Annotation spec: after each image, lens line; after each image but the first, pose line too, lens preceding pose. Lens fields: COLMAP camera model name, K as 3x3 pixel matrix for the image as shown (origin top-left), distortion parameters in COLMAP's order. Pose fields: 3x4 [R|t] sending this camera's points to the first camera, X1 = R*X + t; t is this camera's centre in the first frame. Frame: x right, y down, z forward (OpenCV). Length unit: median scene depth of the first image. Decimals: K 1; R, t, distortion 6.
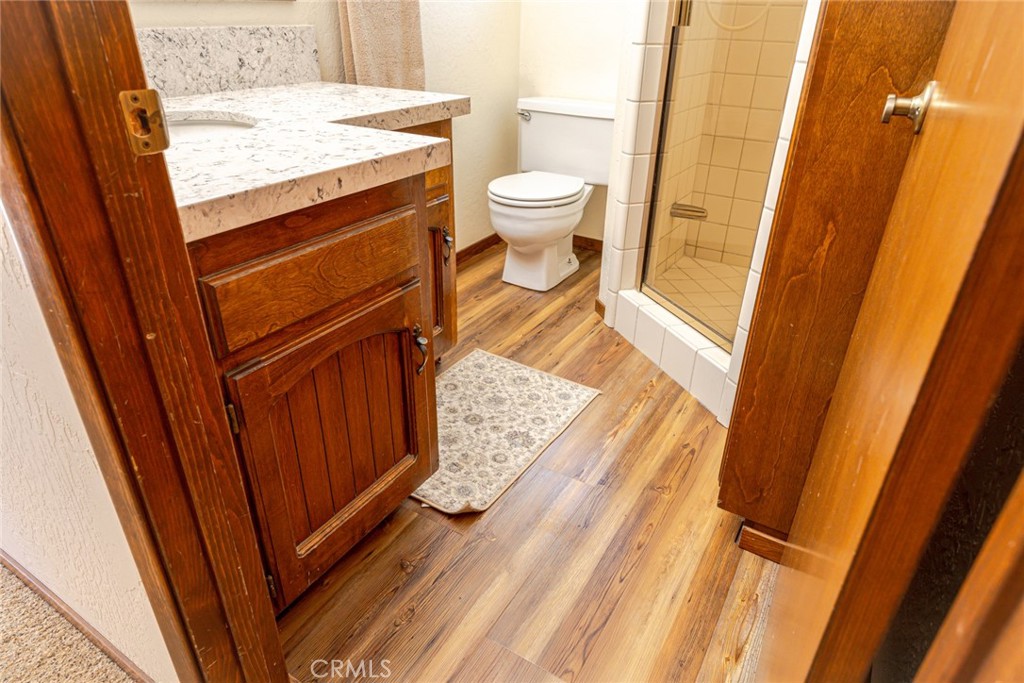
lens RADIAL K [[624.5, 0, 512.0], [0, 624.5, 341.5], [0, 0, 1]] dist [-0.007031, 0.001414]
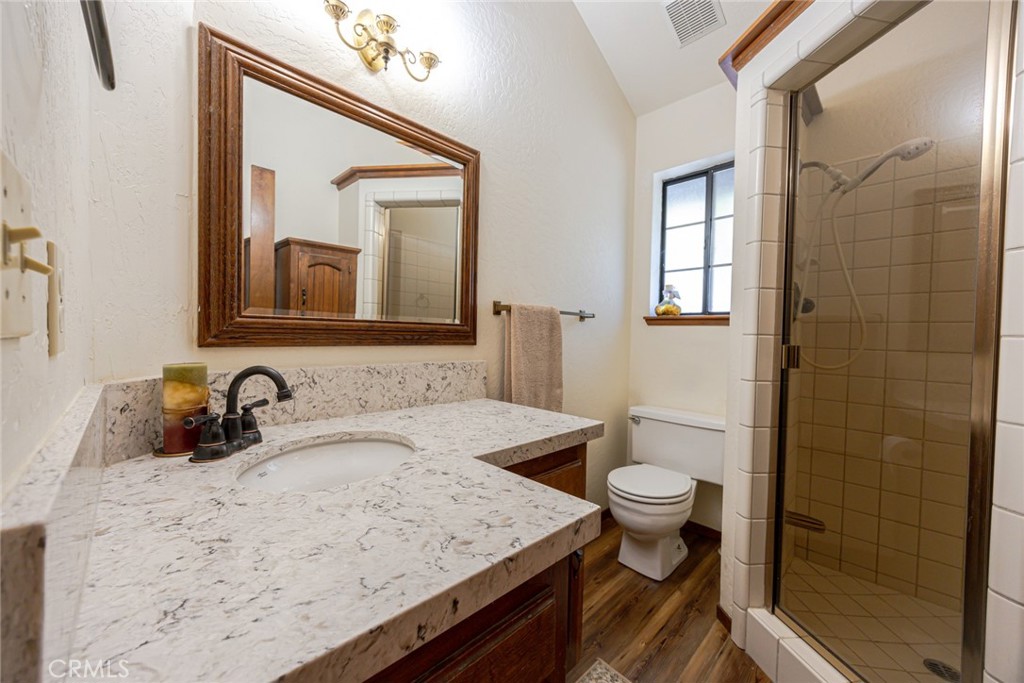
lens RADIAL K [[408.5, 0, 512.0], [0, 408.5, 341.5], [0, 0, 1]] dist [-0.000851, -0.000286]
pose [[0.971622, 0.006976, -0.236436, -0.044429], [-0.117173, 0.882503, -0.455478, -0.129791], [0.205478, 0.470256, 0.858276, 0.198252]]
